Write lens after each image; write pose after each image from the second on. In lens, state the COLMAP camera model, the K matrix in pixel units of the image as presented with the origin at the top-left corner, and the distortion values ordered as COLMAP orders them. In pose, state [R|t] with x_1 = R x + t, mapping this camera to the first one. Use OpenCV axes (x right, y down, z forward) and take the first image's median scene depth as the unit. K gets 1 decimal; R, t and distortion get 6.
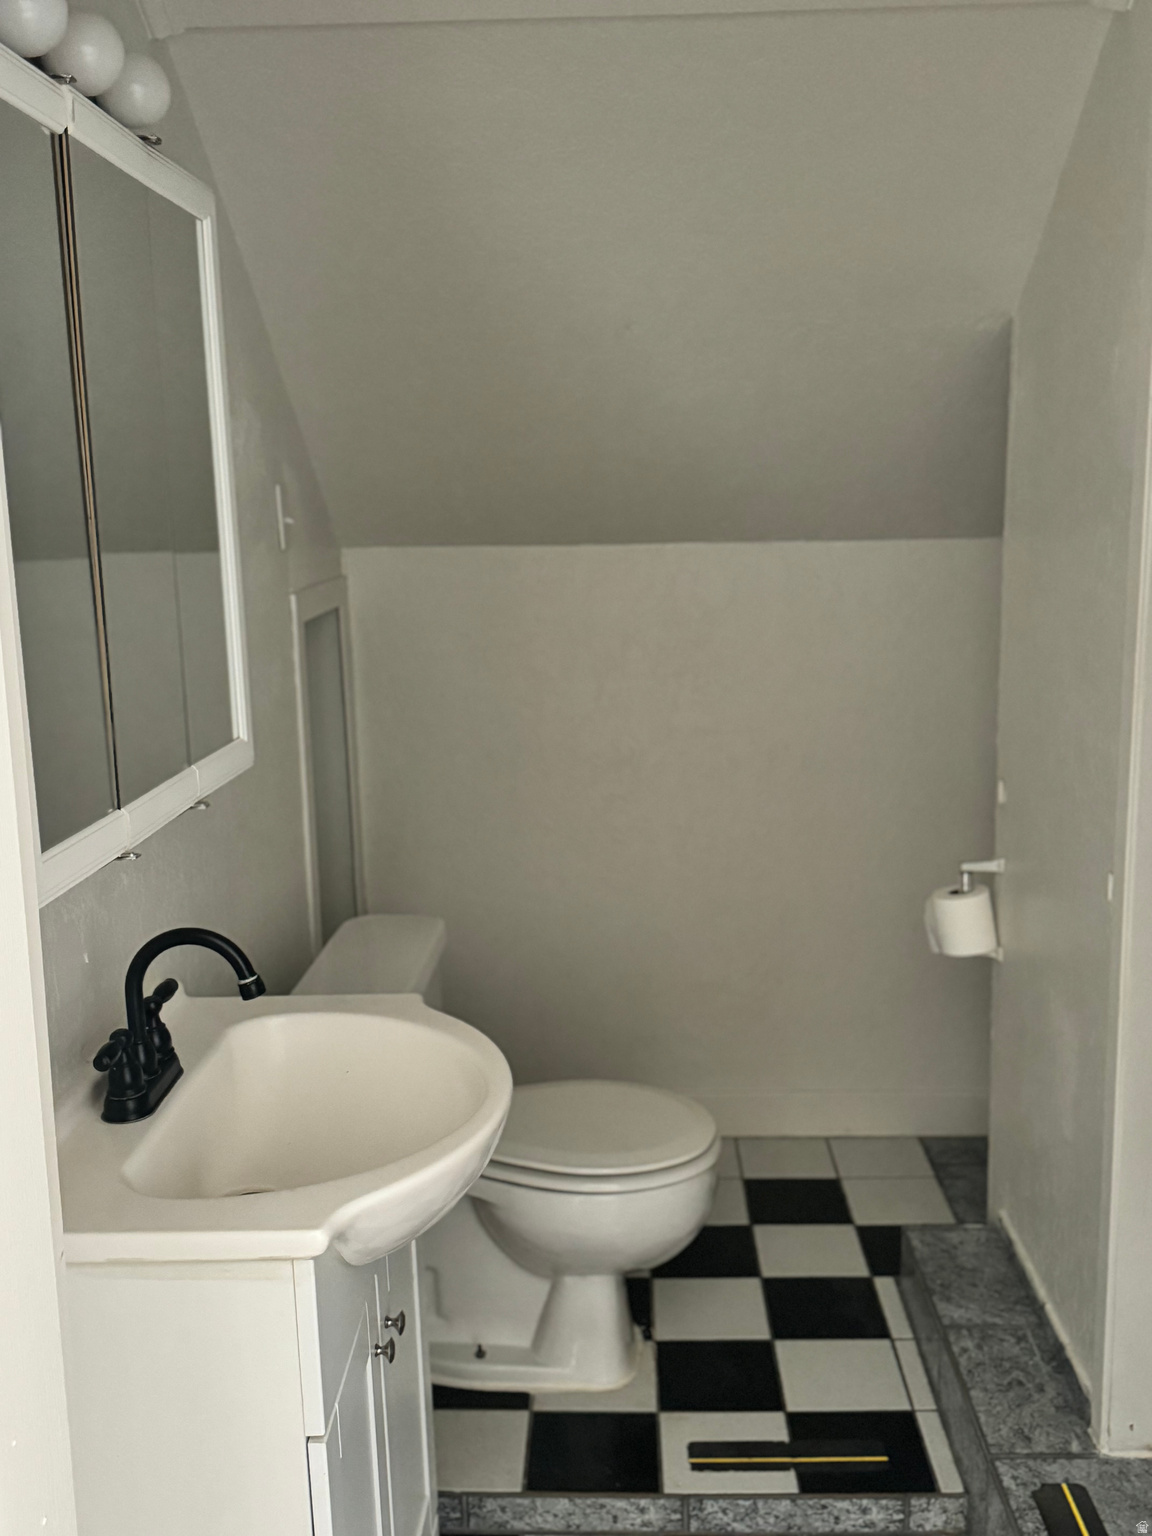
lens RADIAL K [[1499.1, 0, 576.0], [0, 1499.1, 768.0], [0, 0, 1]] dist [0.062634, -0.136016]
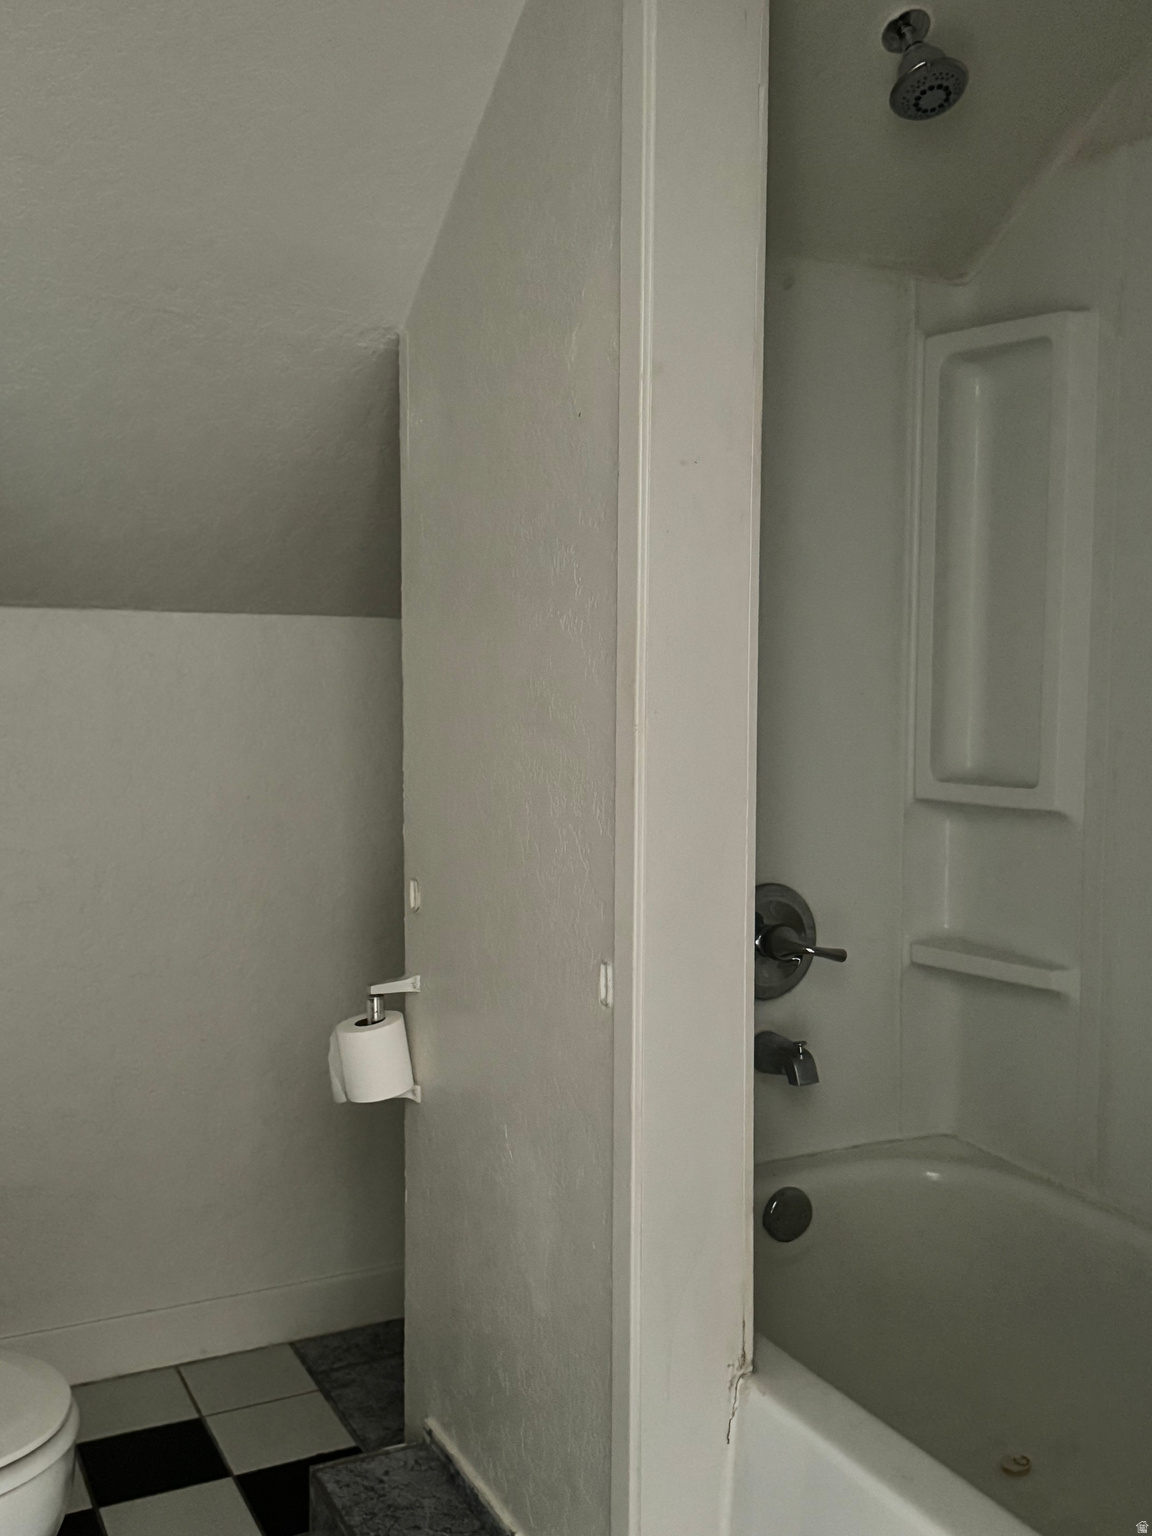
lens RADIAL K [[1499.1, 0, 576.0], [0, 1499.1, 768.0], [0, 0, 1]] dist [0.062634, -0.136016]
pose [[0.878371, -0.009019, 0.477894, -0.031691], [0.064349, 0.992951, -0.099534, 0.034543], [-0.473628, 0.118179, 0.872760, 0.225058]]
